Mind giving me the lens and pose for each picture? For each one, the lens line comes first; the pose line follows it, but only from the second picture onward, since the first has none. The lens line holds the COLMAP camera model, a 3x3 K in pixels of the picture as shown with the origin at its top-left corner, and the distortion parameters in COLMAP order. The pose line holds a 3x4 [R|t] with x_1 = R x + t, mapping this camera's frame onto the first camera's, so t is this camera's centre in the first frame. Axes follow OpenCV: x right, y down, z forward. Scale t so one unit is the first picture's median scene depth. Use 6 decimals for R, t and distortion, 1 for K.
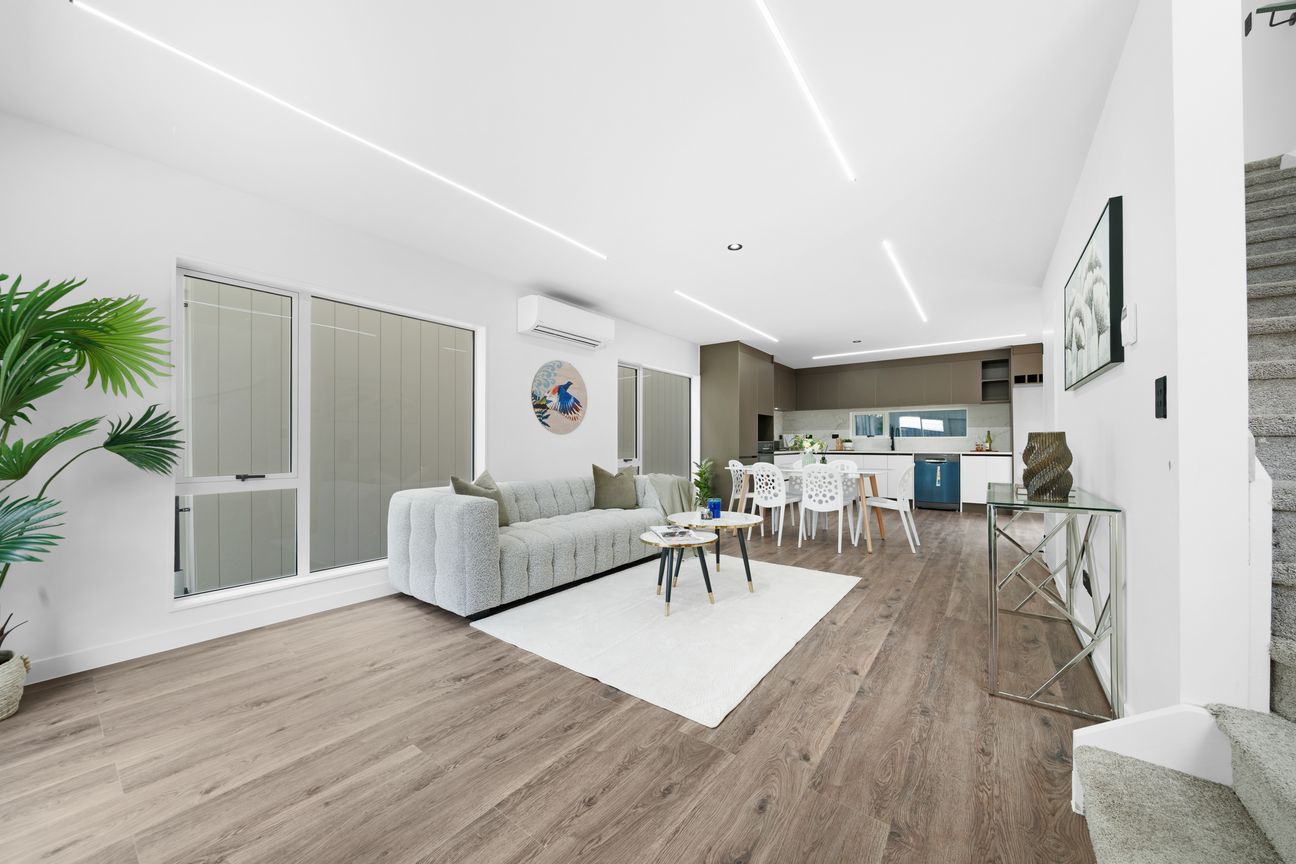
lens RADIAL K [[466.5, 0, 657.9], [0, 466.5, 438.9], [0, 0, 1]] dist [-0.002614, -0.000162]
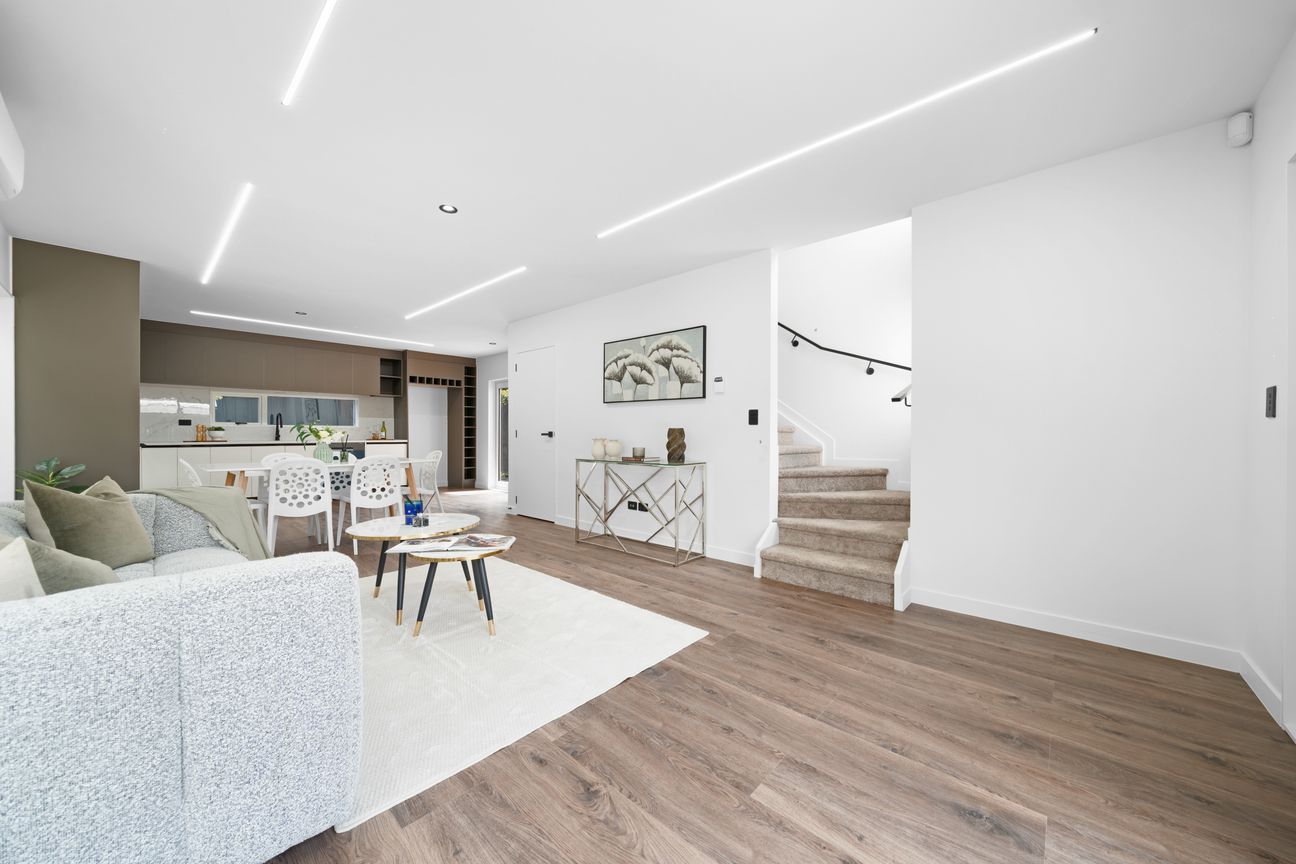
lens RADIAL K [[452.1, 0, 654.5], [0, 452.1, 436.2], [0, 0, 1]] dist [0.000767, -0.000039]
pose [[0.100086, -0.005233, 0.994965, -0.513164], [-0.012523, 0.999900, 0.006519, 0.004746], [-0.994900, -0.013113, 0.100010, 0.419868]]
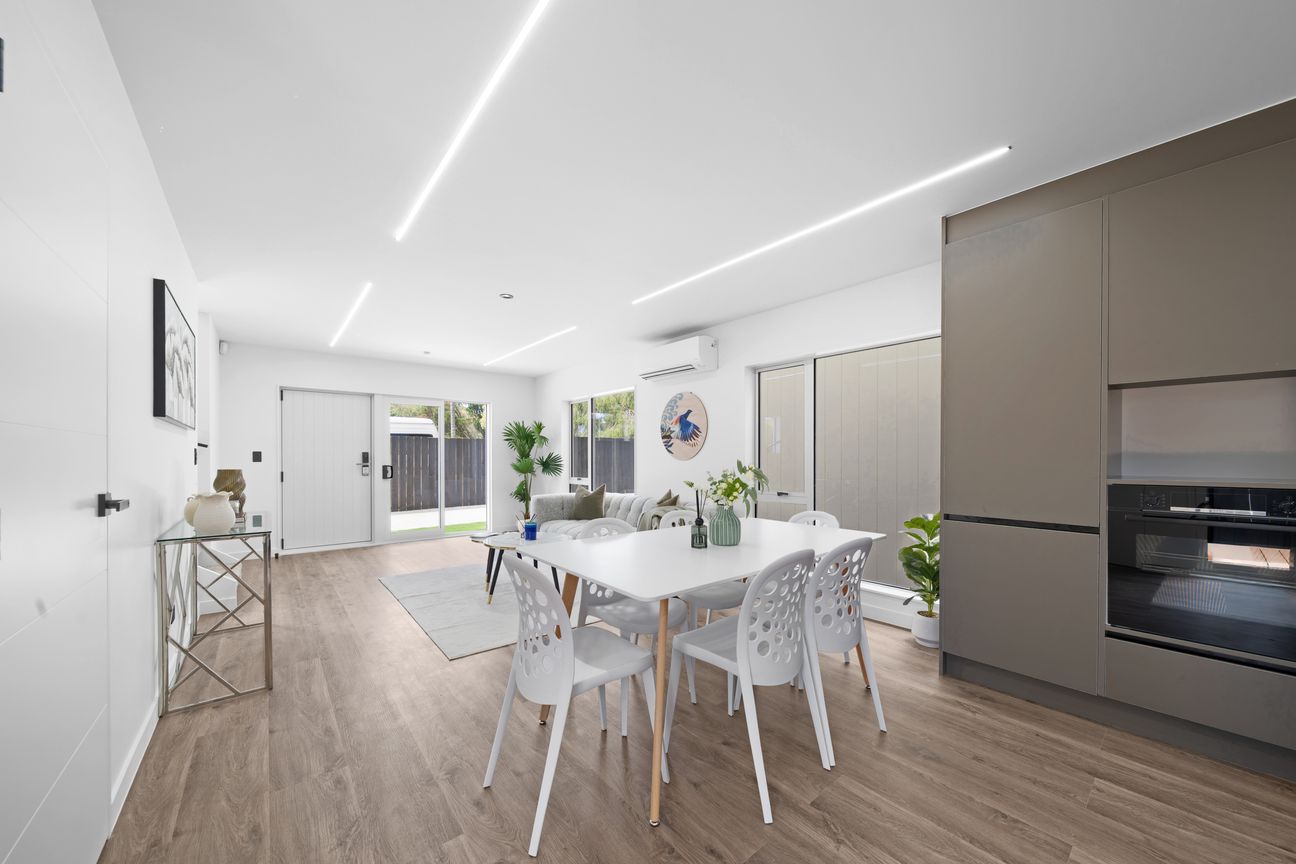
lens RADIAL K [[474.9, 0, 645.4], [0, 474.9, 456.8], [0, 0, 1]] dist [0.016533, -0.000018]
pose [[-0.276274, 0.005517, -0.961063, 0.939347], [0.015076, 0.999885, 0.001406, -0.022501], [0.960961, -0.014101, -0.276326, 1.309320]]
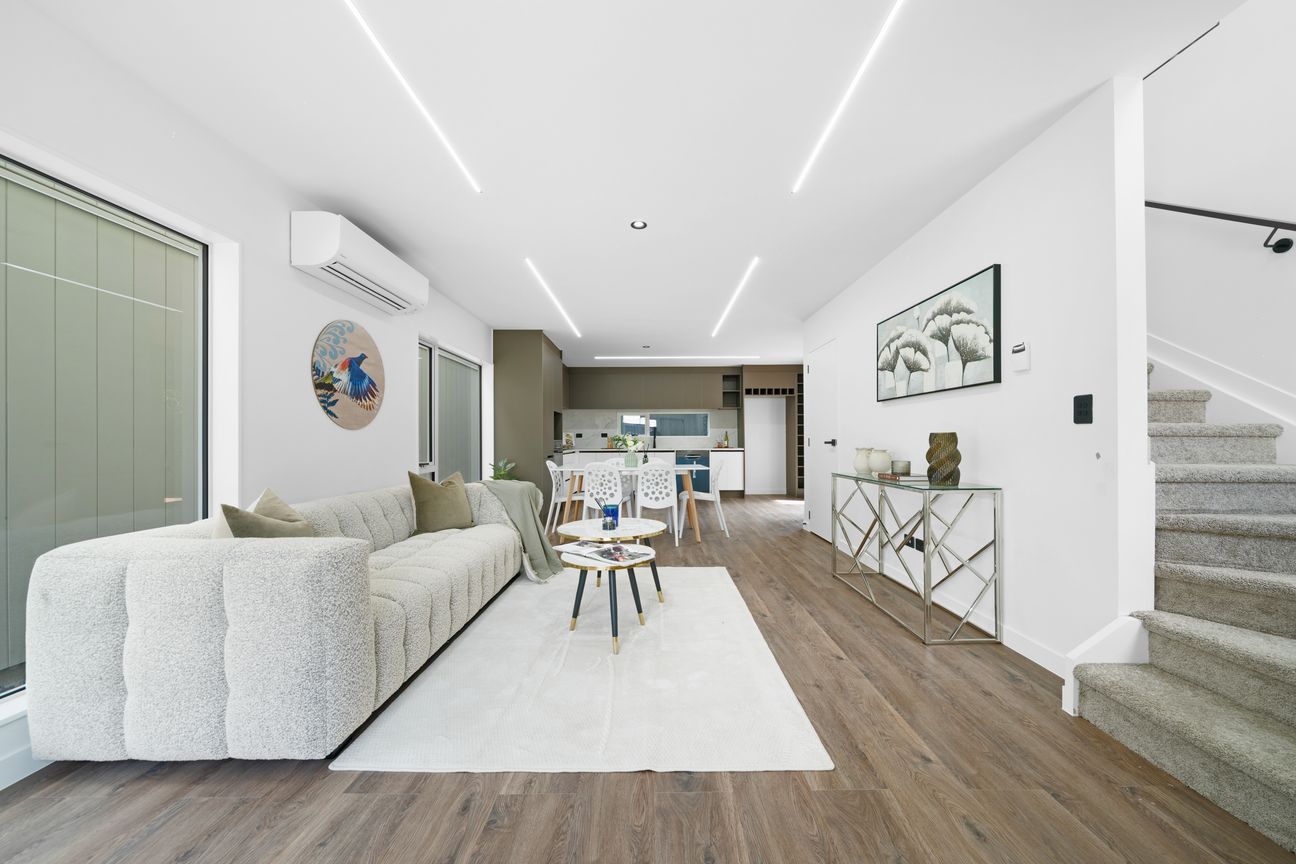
lens RADIAL K [[457.4, 0, 665.5], [0, 457.4, 439.7], [0, 0, 1]] dist [-0.002577, -0.000198]
pose [[0.799469, -0.000722, 0.600707, -0.260372], [-0.001532, 0.999994, 0.003241, 0.001798], [-0.600705, -0.003511, 0.799463, 0.207084]]
